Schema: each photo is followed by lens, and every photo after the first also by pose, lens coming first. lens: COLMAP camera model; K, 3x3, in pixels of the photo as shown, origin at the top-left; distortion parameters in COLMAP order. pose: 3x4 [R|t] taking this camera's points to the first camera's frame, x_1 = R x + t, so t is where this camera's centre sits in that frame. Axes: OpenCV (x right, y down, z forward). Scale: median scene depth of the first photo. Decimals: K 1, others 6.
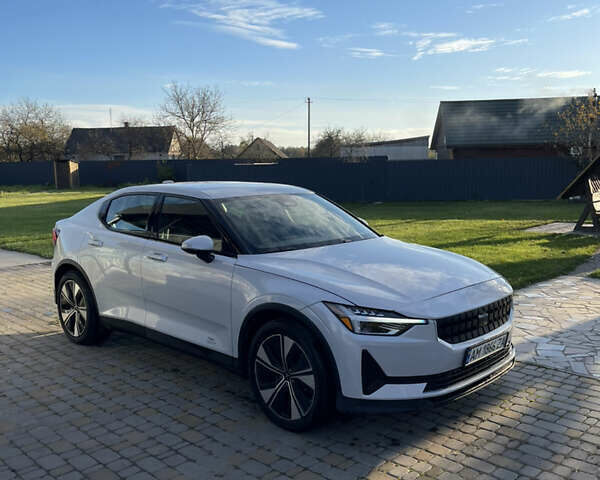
lens RADIAL K [[607.1, 0, 299.5], [0, 607.1, 240.4], [0, 0, 1]] dist [0.042365, 0.000000]
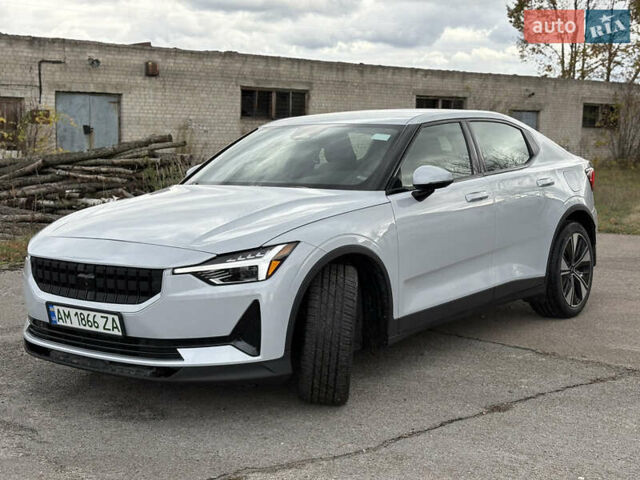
lens RADIAL K [[959.5, 0, 315.3], [0, 959.5, 241.4], [0, 0, 1]] dist [0.185086, 0.000000]
pose [[0.102031, 0.123131, -0.987131, 1.557063], [-0.108833, 0.987735, 0.111957, -0.088620], [0.988810, 0.096010, 0.114180, 1.164753]]
